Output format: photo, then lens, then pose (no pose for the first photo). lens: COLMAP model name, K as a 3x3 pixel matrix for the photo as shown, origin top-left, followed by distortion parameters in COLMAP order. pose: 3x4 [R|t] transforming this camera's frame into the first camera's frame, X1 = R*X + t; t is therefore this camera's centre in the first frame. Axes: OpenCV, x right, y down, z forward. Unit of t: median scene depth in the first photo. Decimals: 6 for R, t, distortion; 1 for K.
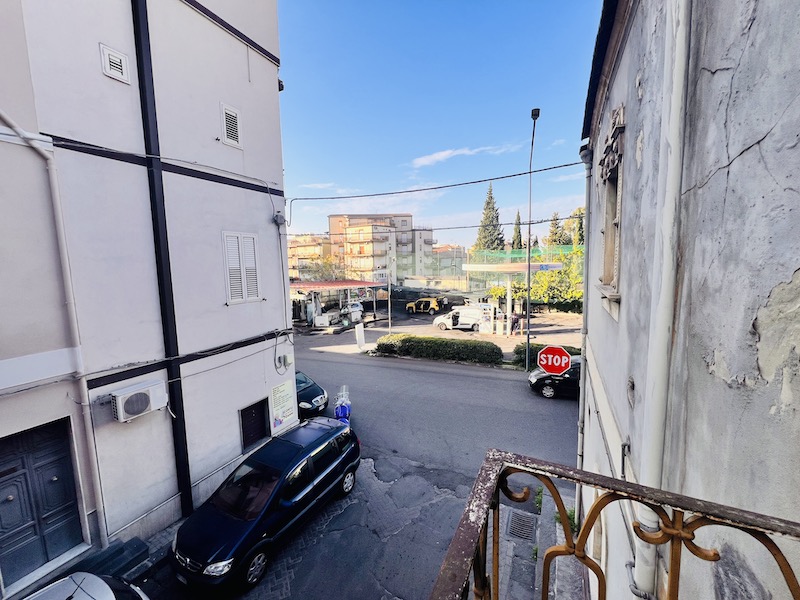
lens RADIAL K [[321.1, 0, 398.3], [0, 321.1, 300.2], [0, 0, 1]] dist [-0.002680, 0.000919]
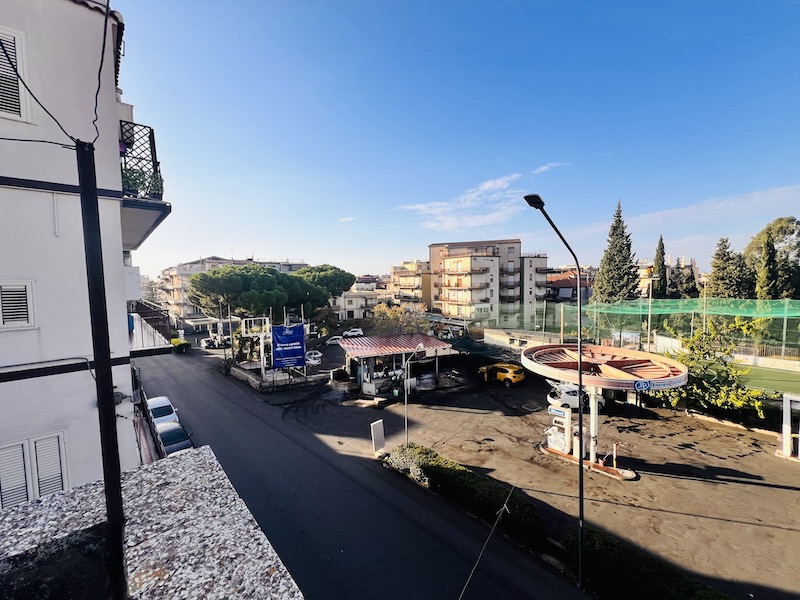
lens RADIAL K [[321.1, 0, 398.0], [0, 321.1, 299.4], [0, 0, 1]] dist [-0.002680, 0.000919]
pose [[0.929464, 0.025366, -0.368039, 0.078190], [-0.043257, 0.998245, -0.040441, -0.072445], [0.366368, 0.053509, 0.928930, 0.080008]]
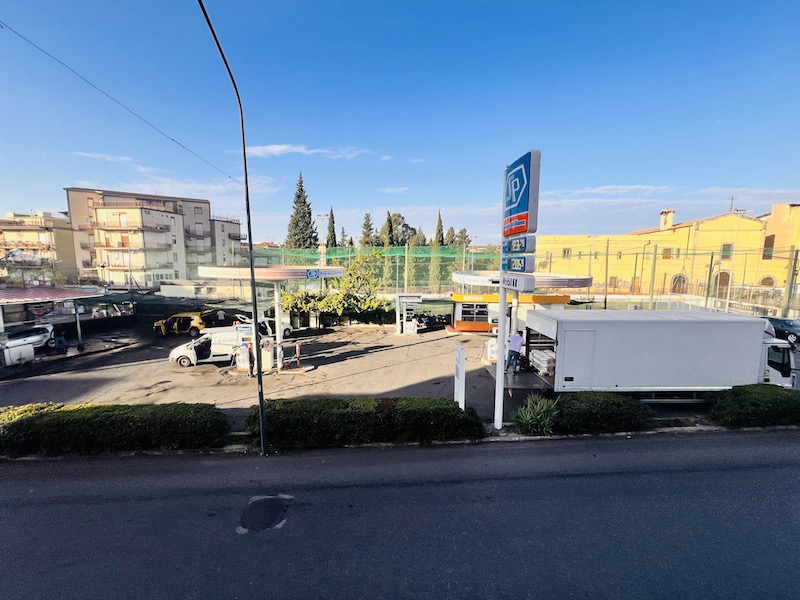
lens RADIAL K [[319.9, 0, 397.5], [0, 319.9, 298.8], [0, 0, 1]] dist [-0.002270, 0.000785]
pose [[0.878719, -0.026039, 0.476629, 0.092418], [0.028290, 0.999597, 0.002455, -0.014473], [-0.476501, 0.011326, 0.879101, 0.100001]]
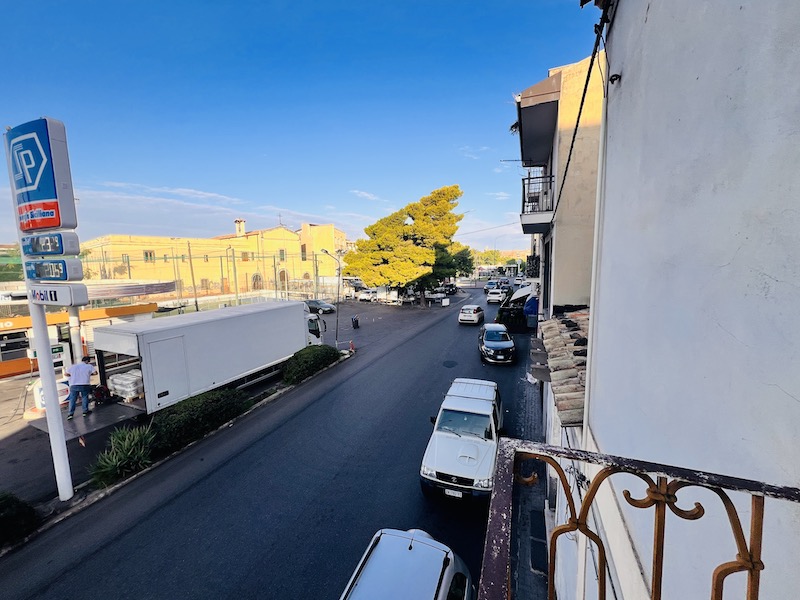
lens RADIAL K [[321.1, 0, 397.7], [0, 321.1, 298.2], [0, 0, 1]] dist [-0.002680, 0.000919]
pose [[-0.056427, -0.086619, 0.994642, 0.096522], [0.134920, 0.986430, 0.093558, -0.013704], [-0.989249, 0.139476, -0.043975, 0.094506]]
